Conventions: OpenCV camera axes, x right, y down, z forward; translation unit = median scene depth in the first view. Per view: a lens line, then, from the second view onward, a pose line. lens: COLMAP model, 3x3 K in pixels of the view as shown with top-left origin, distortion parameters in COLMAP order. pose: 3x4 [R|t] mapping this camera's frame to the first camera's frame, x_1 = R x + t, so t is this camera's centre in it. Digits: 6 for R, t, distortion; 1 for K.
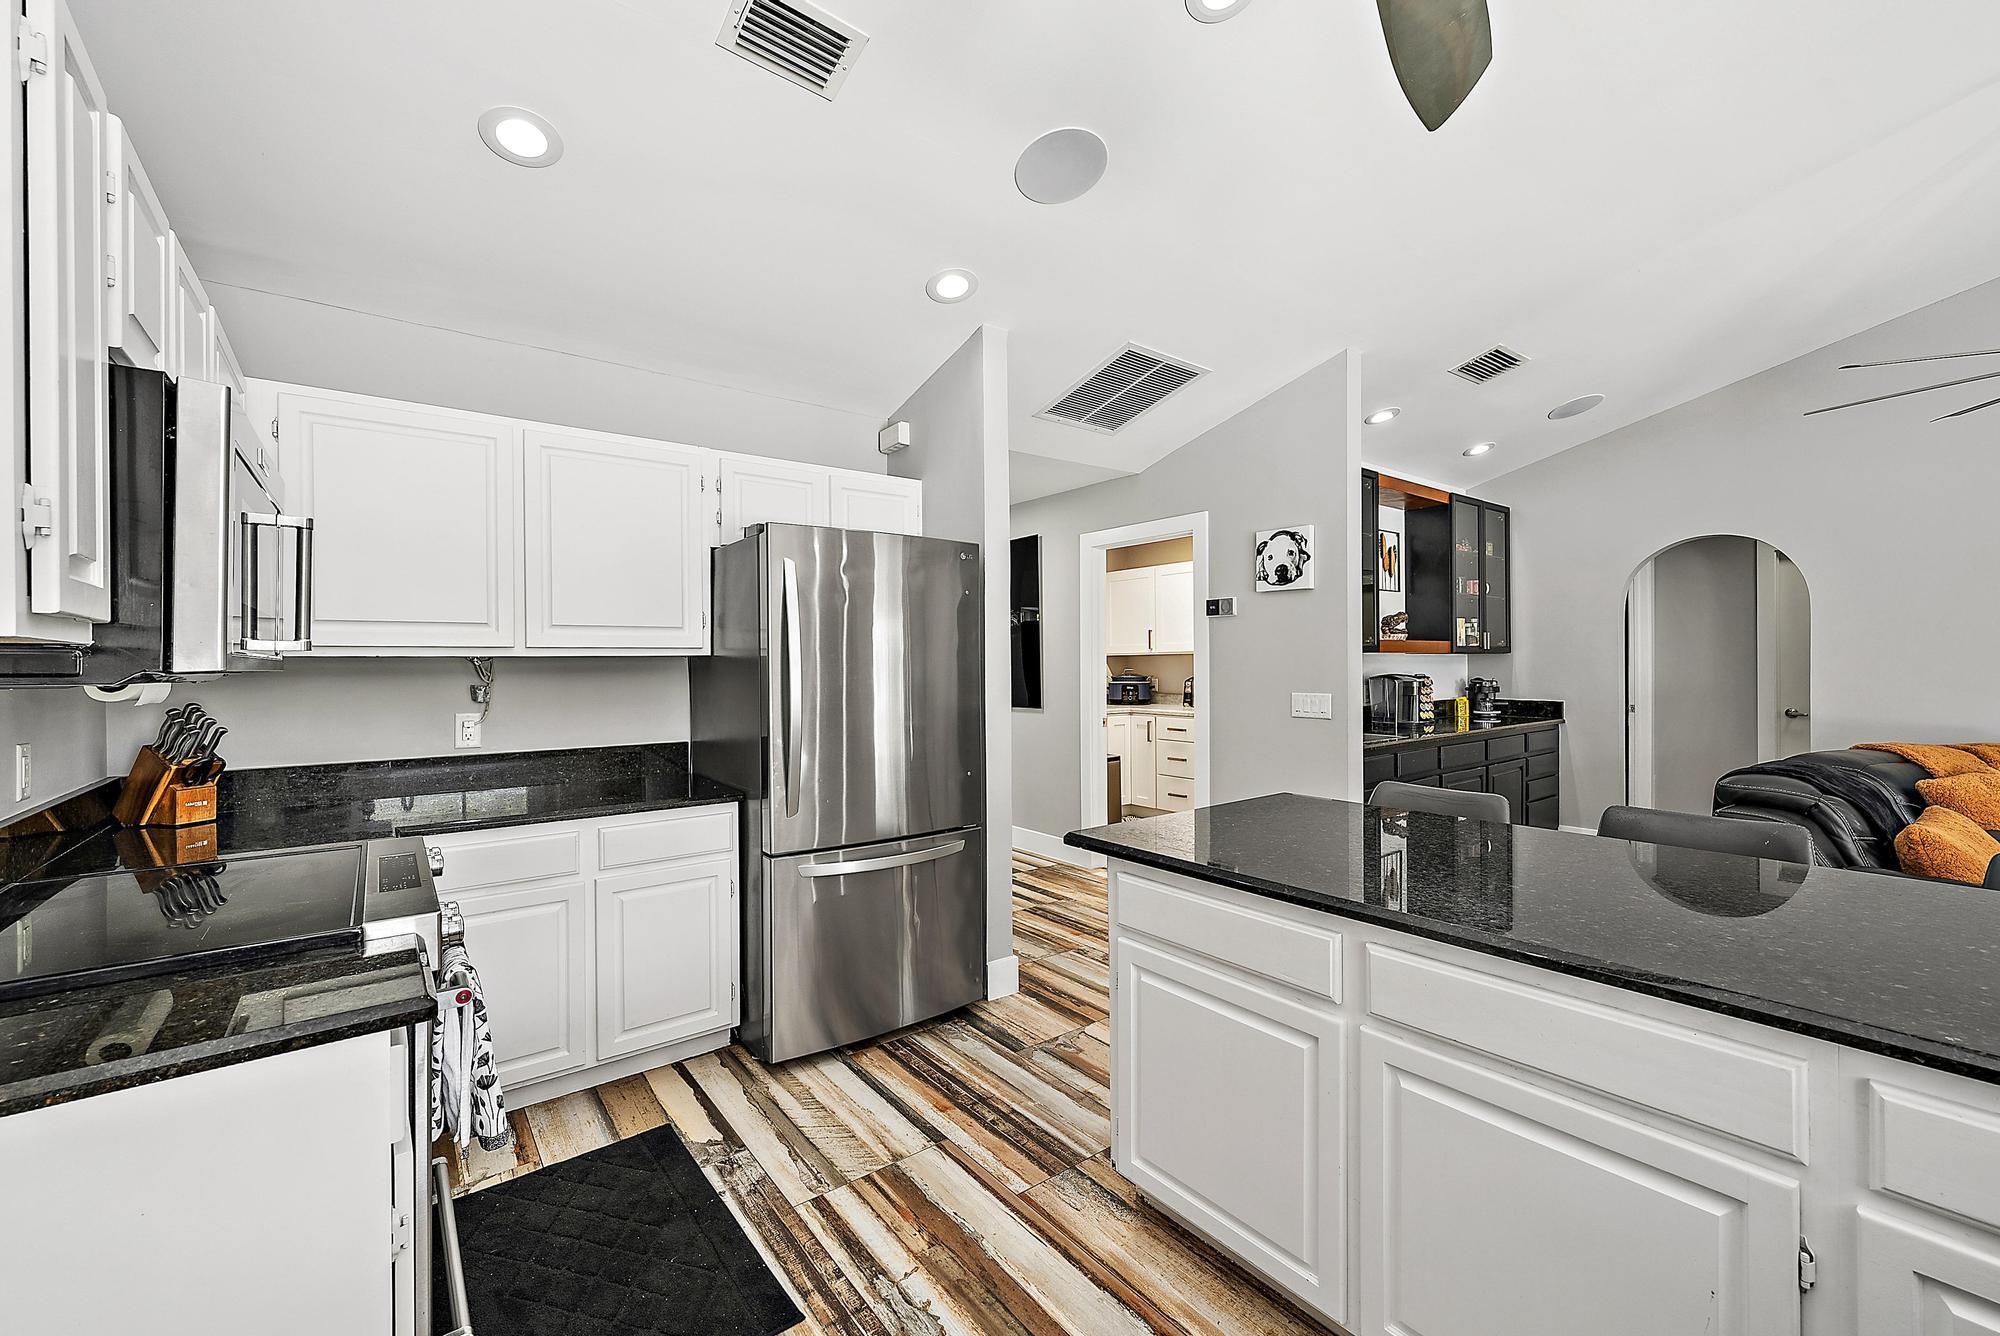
lens RADIAL K [[802.7, 0, 997.6], [0, 802.7, 660.6], [0, 0, 1]] dist [0.000427, 0.001186]
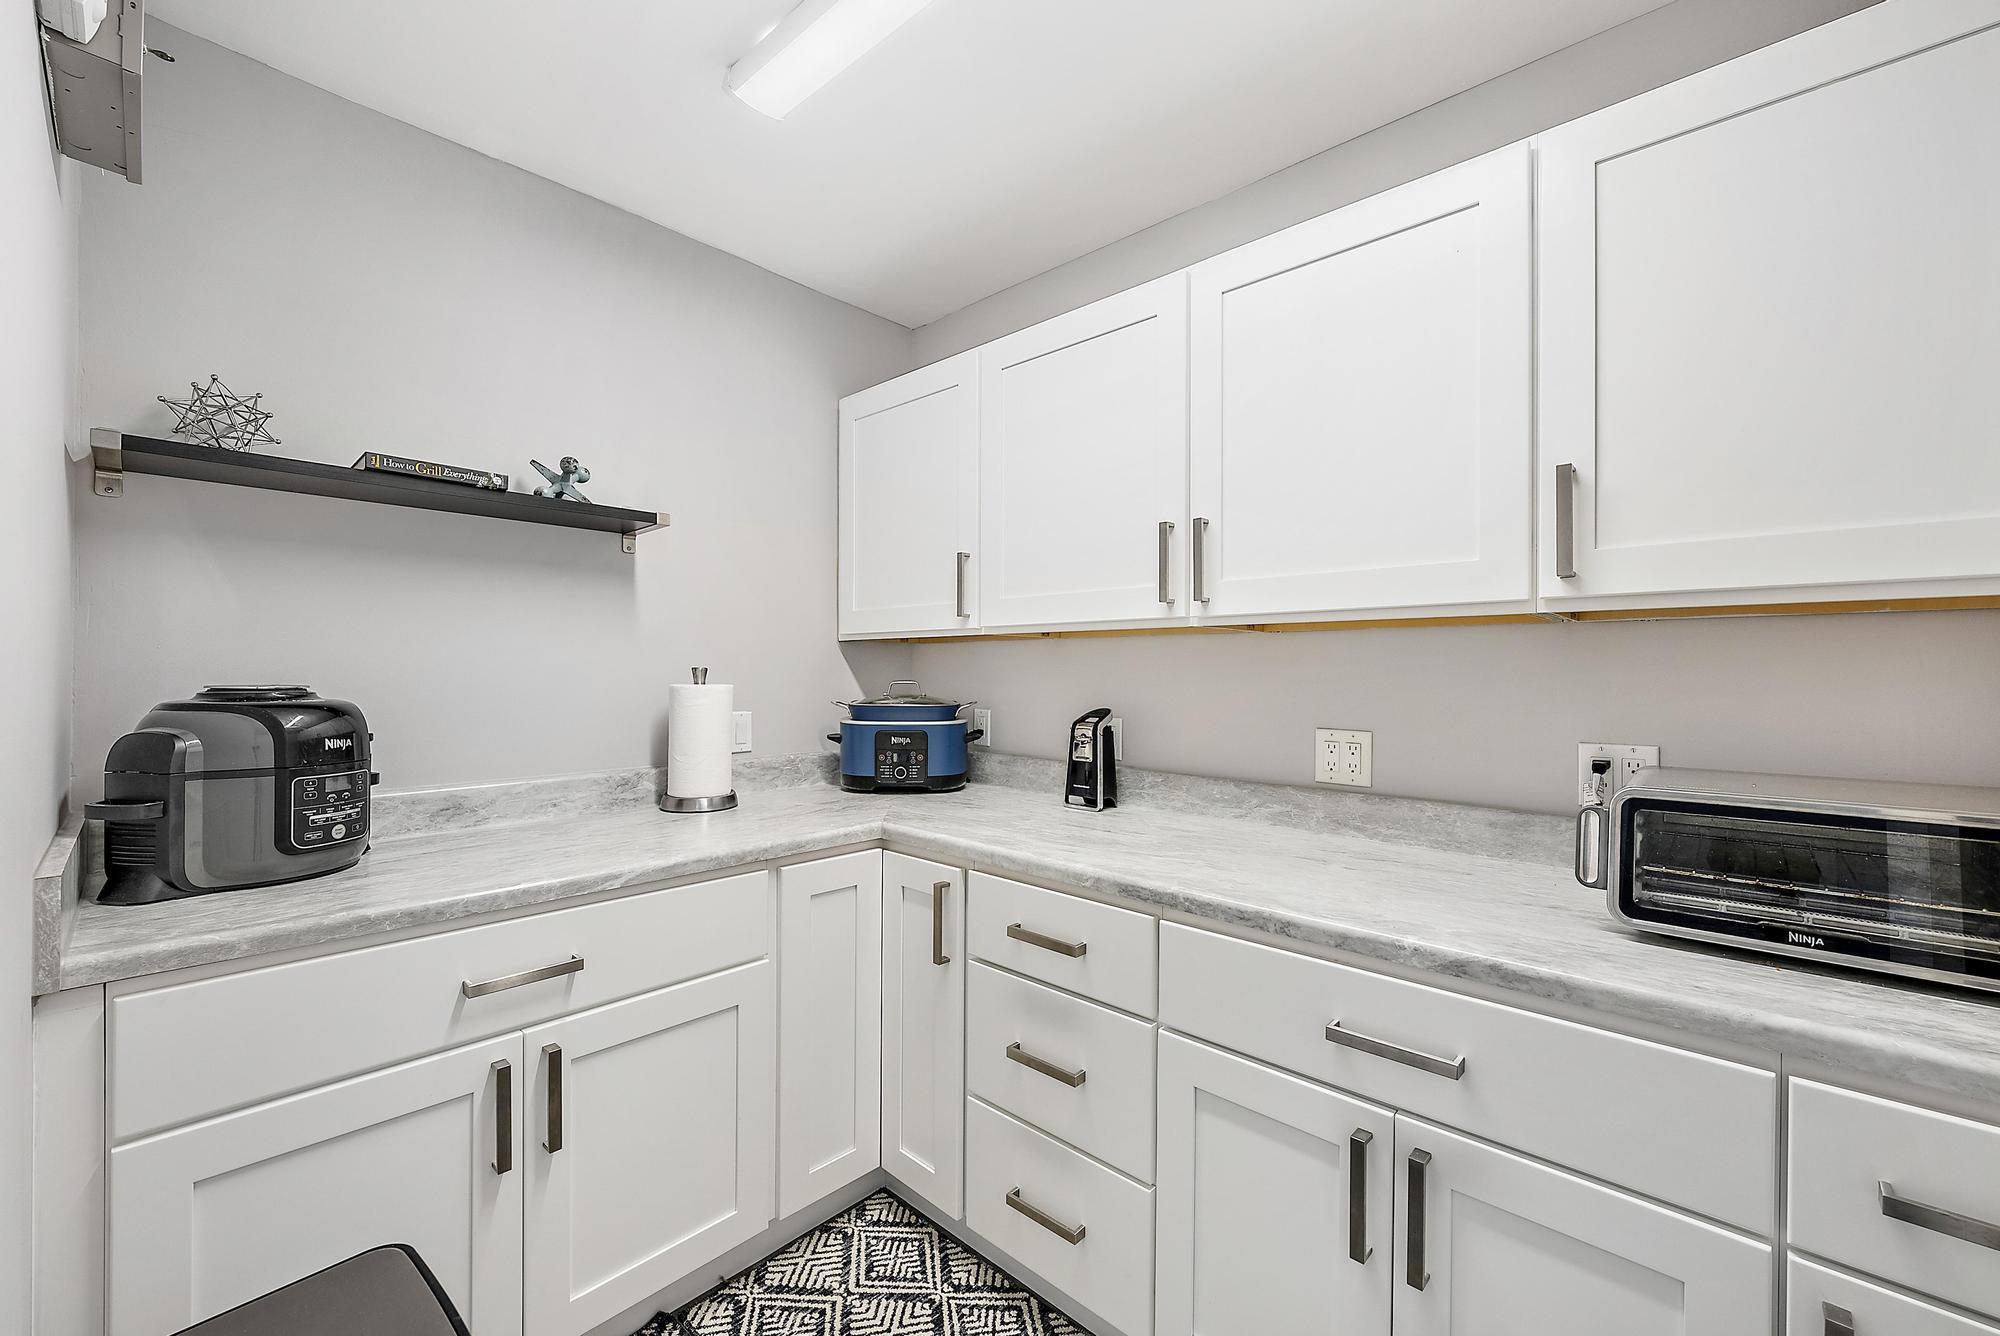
lens RADIAL K [[802.7, 0, 1000.7], [0, 802.7, 670.6], [0, 0, 1]] dist [0.000427, 0.001186]
pose [[0.986643, 0.000393, 0.162897, 0.153639], [-0.000434, 1.000000, 0.000214, 0.006540], [-0.162897, -0.000282, 0.986643, 0.686630]]
